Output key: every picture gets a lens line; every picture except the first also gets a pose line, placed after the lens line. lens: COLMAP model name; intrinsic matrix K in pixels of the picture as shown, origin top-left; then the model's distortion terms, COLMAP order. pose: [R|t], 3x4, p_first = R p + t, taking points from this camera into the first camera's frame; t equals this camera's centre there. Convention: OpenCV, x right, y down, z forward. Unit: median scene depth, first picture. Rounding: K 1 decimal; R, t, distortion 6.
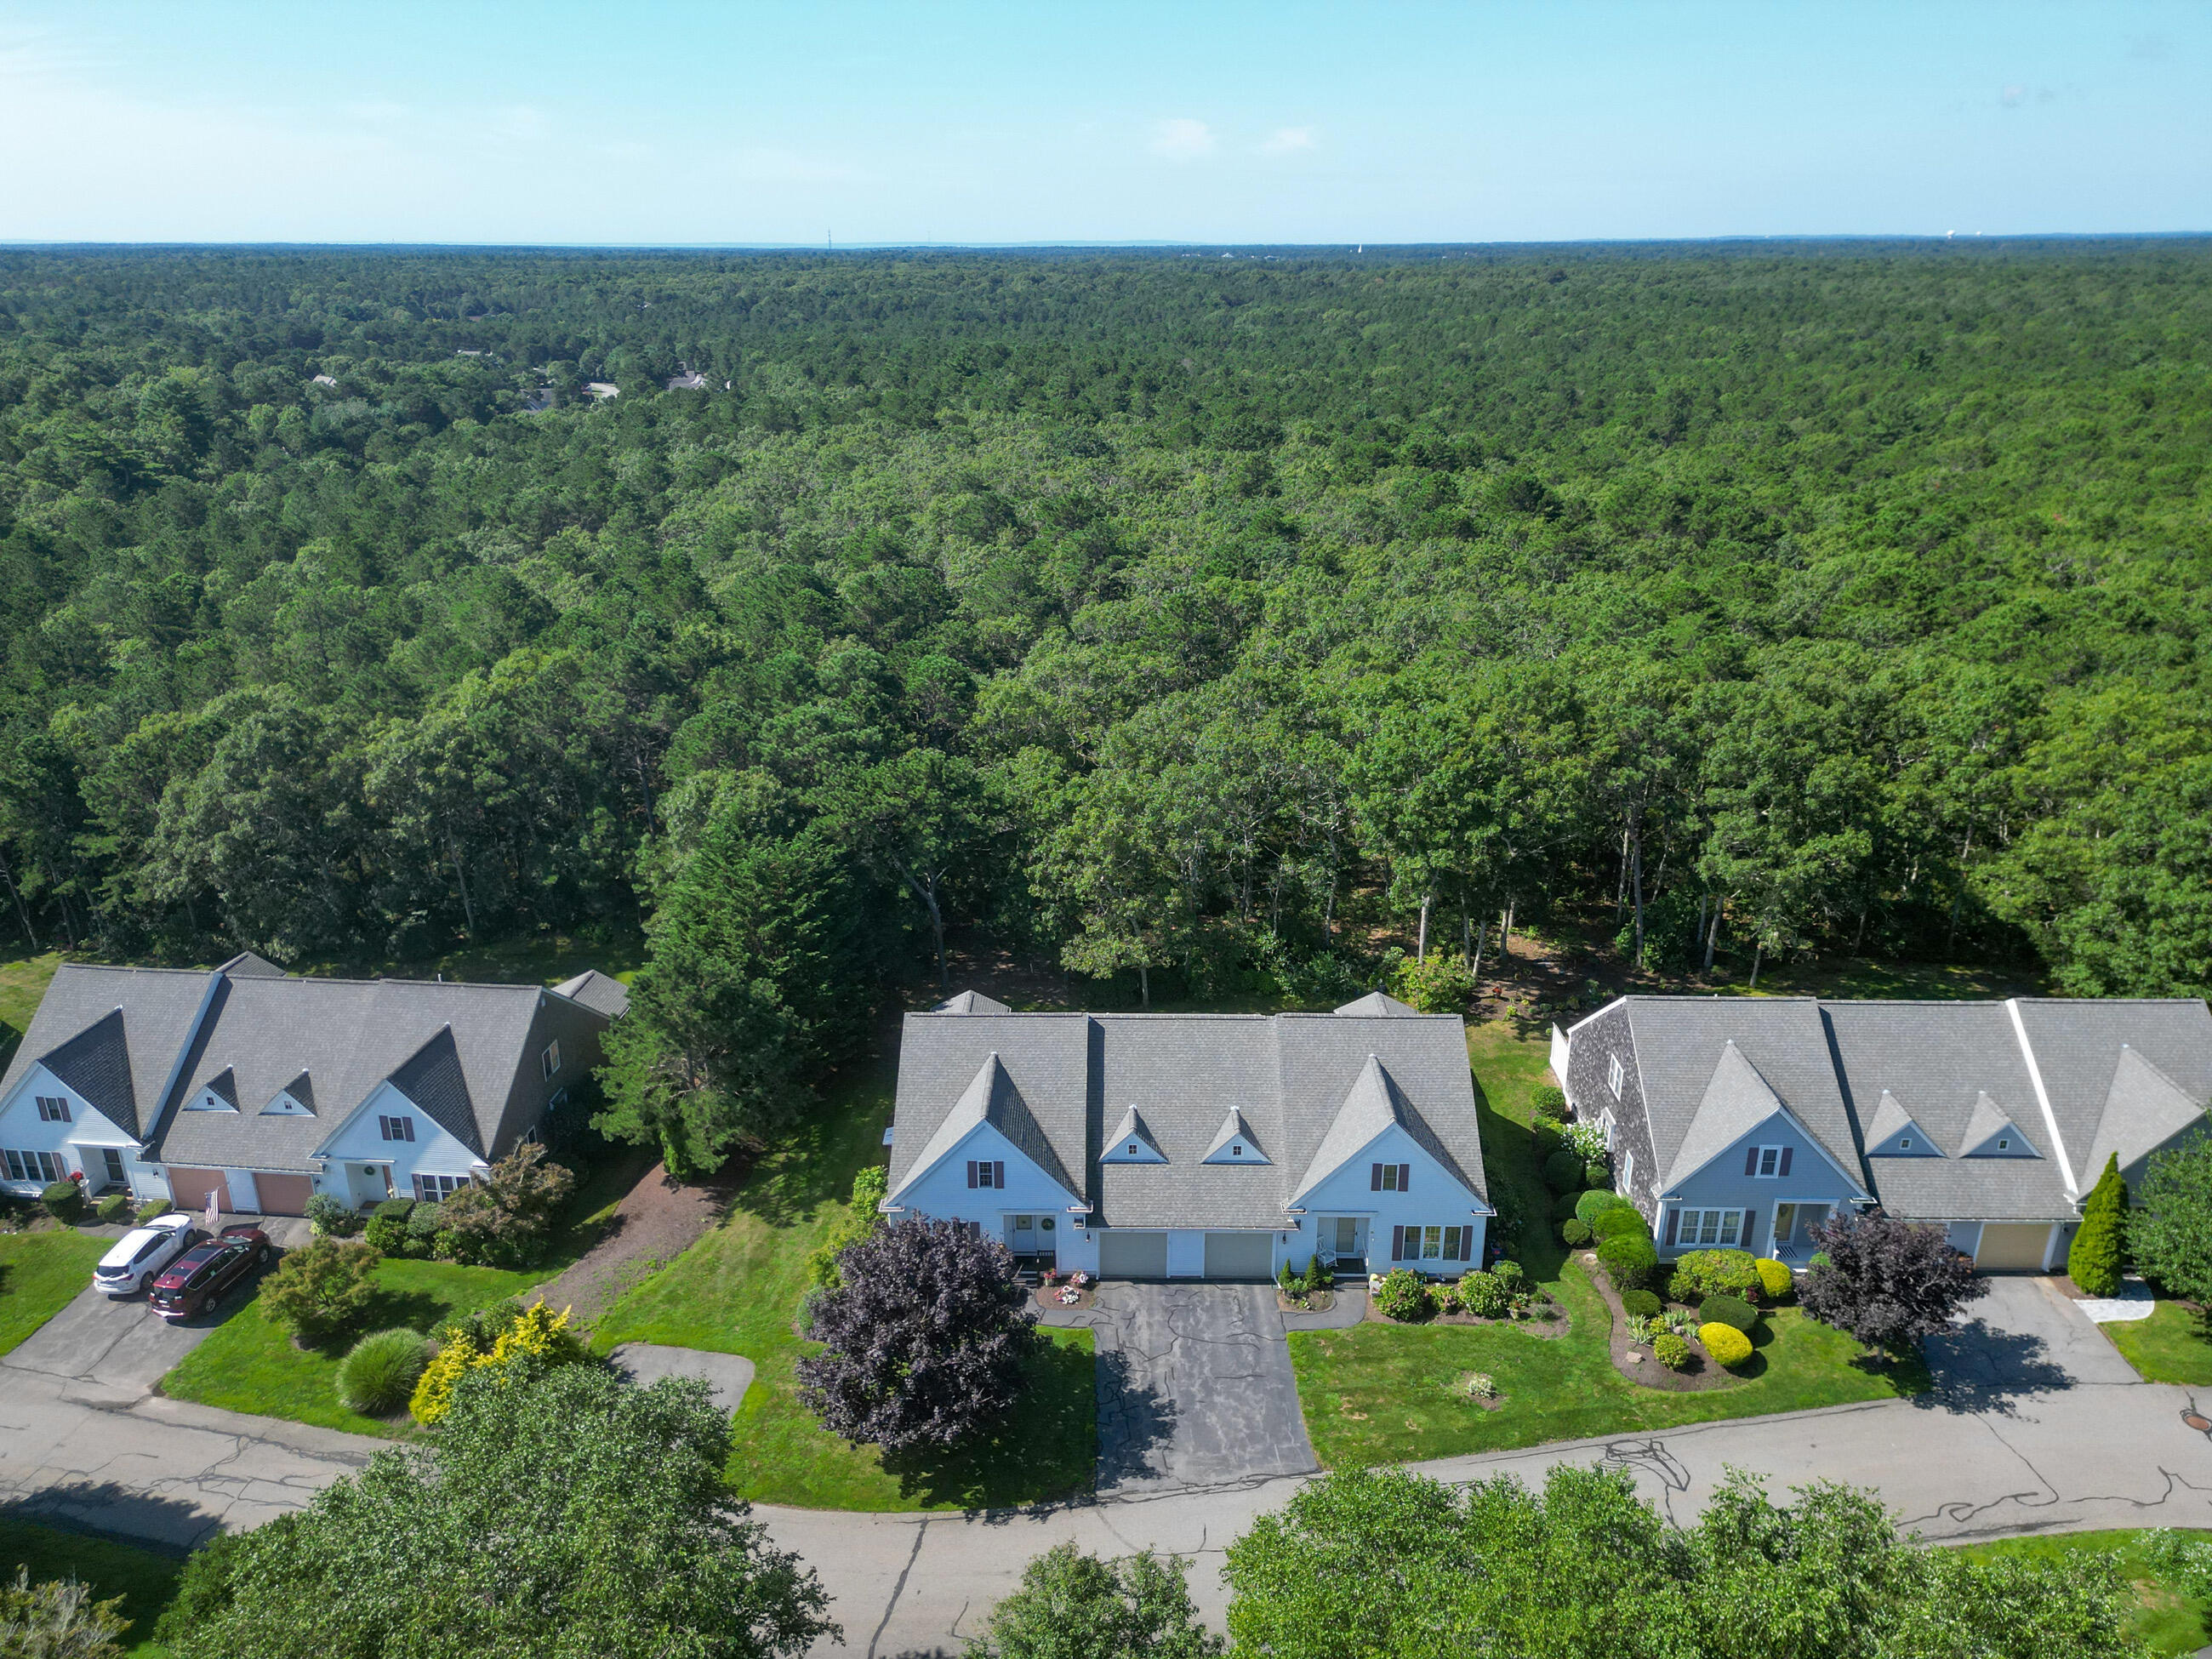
lens RADIAL K [[1548.6, 0, 1087.3], [0, 1548.6, 821.8], [0, 0, 1]] dist [0.089620, -0.105200]
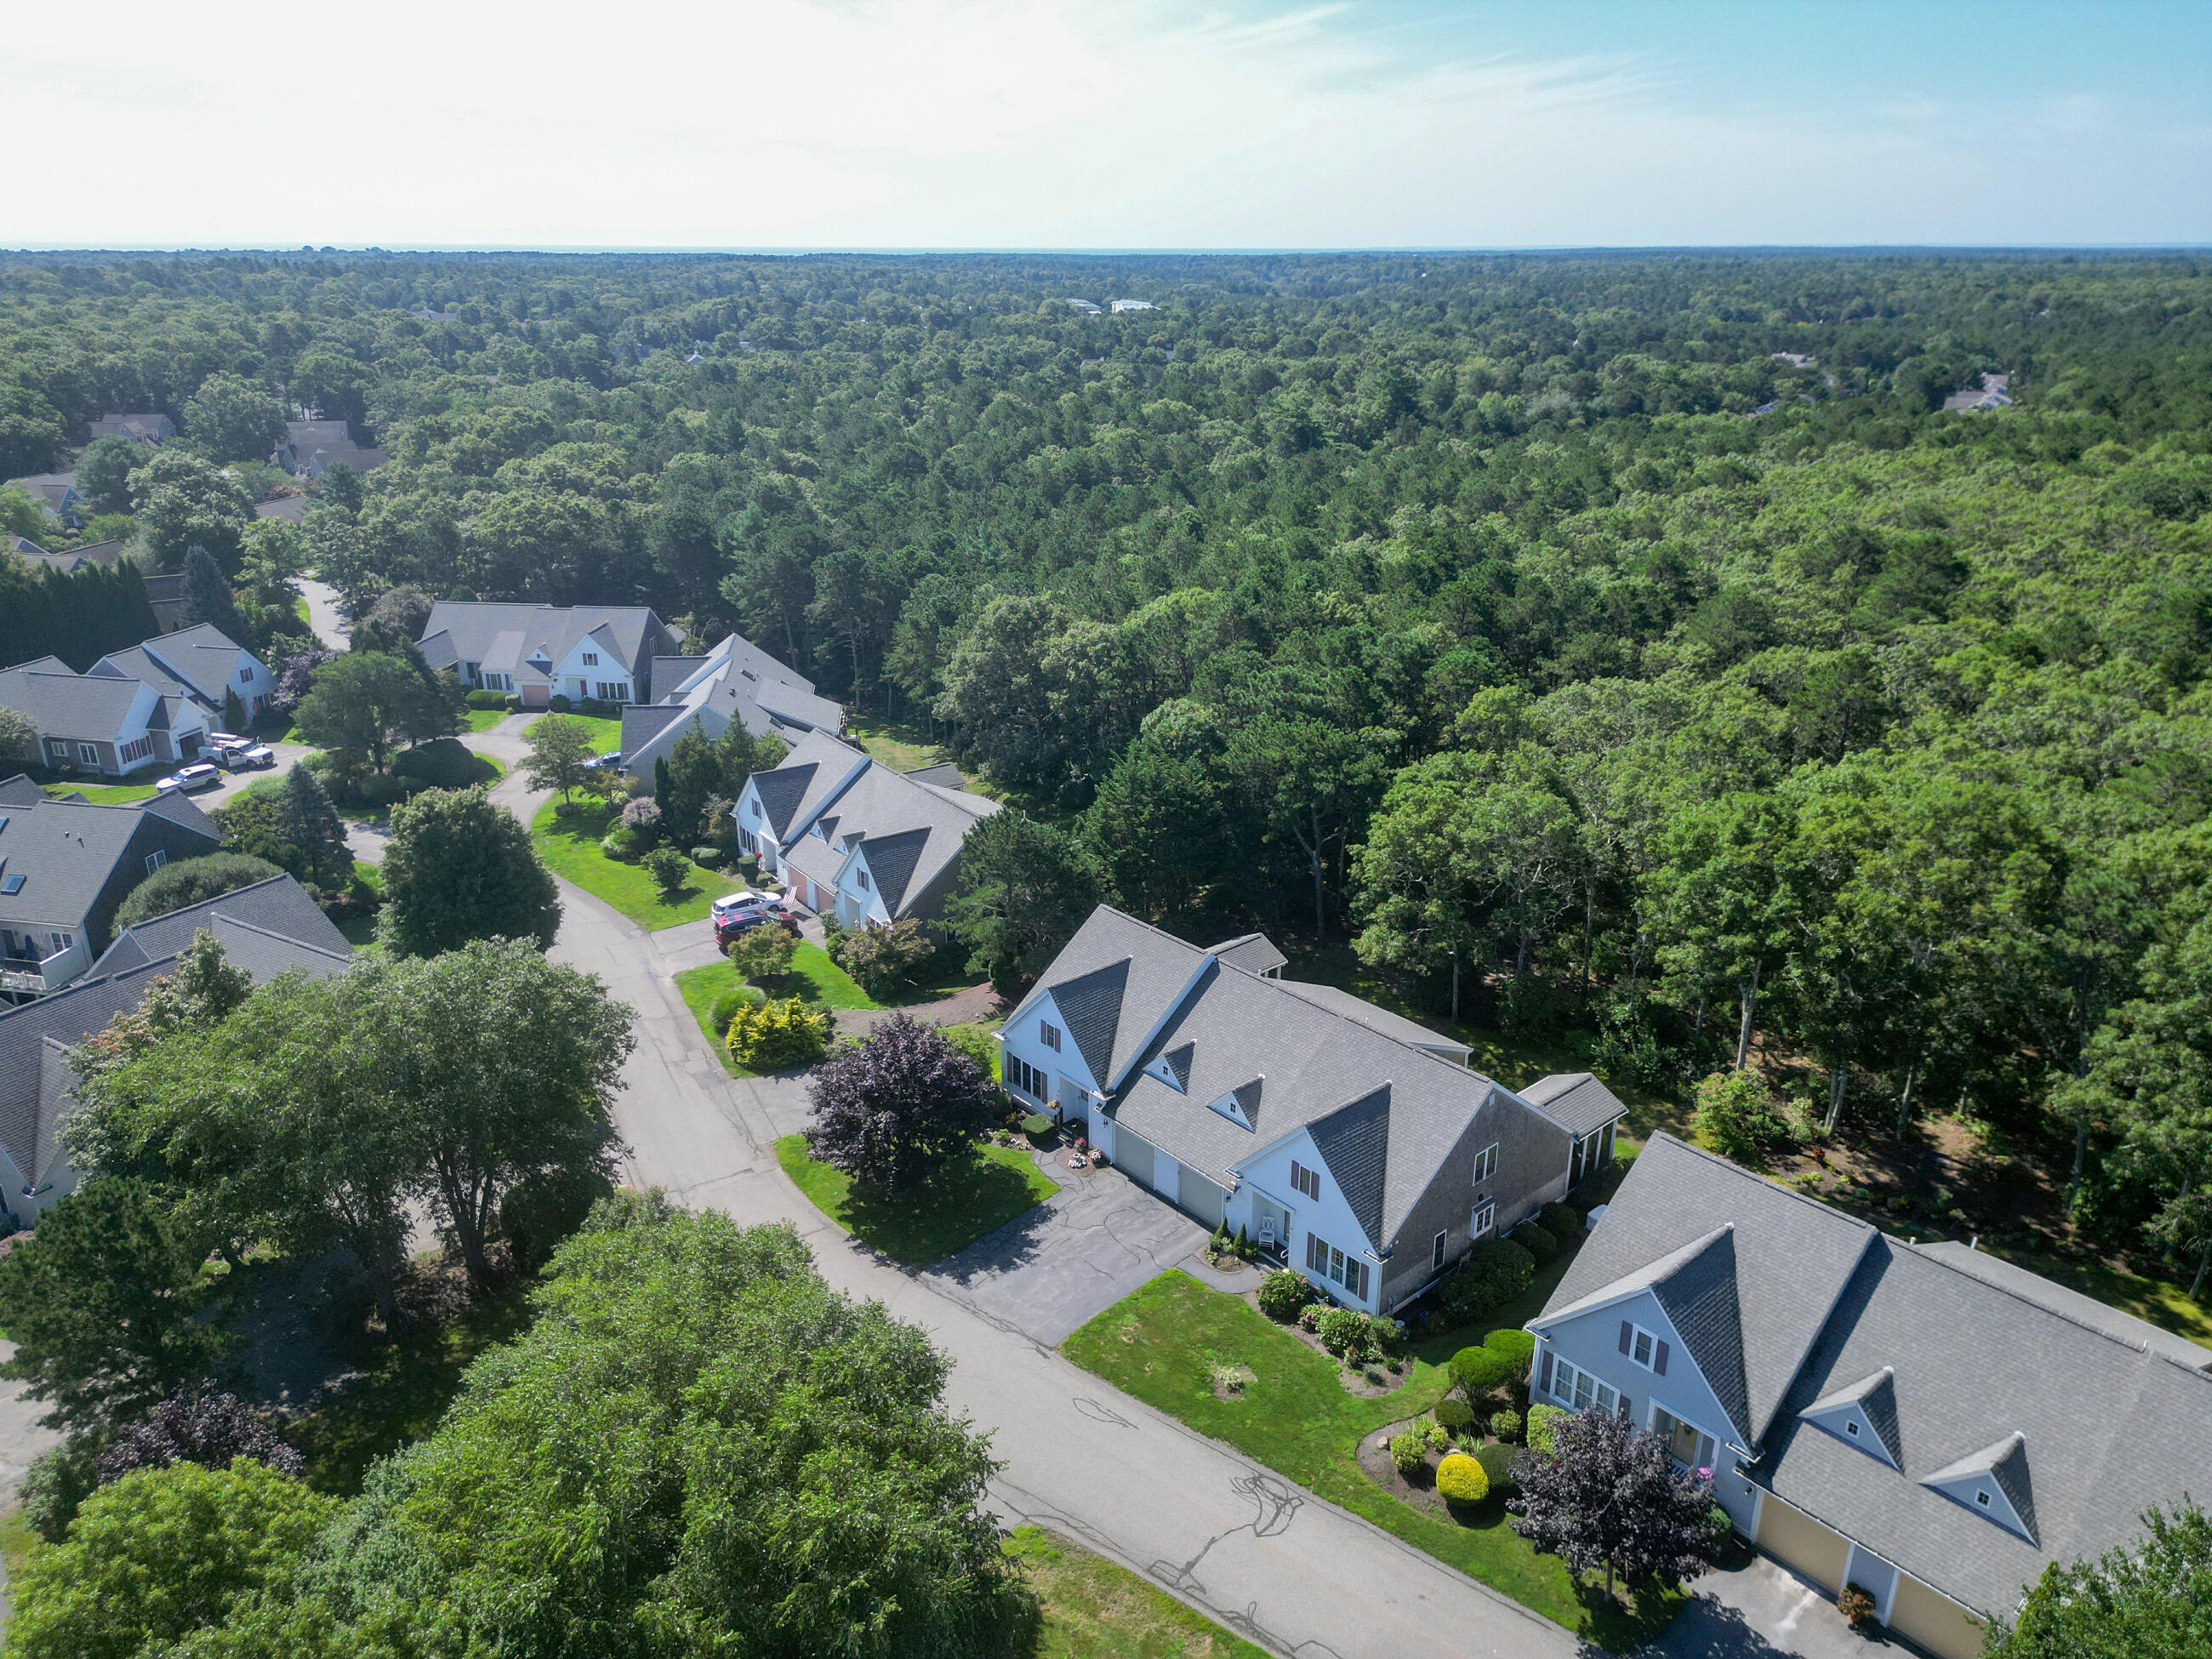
lens RADIAL K [[1548.6, 0, 1087.3], [0, 1548.6, 821.8], [0, 0, 1]] dist [0.089620, -0.105200]
pose [[0.670354, 0.263260, -0.693772, 0.736545], [-0.261928, 0.958716, 0.110710, -0.071742], [0.694276, 0.107503, 0.711635, 0.150502]]
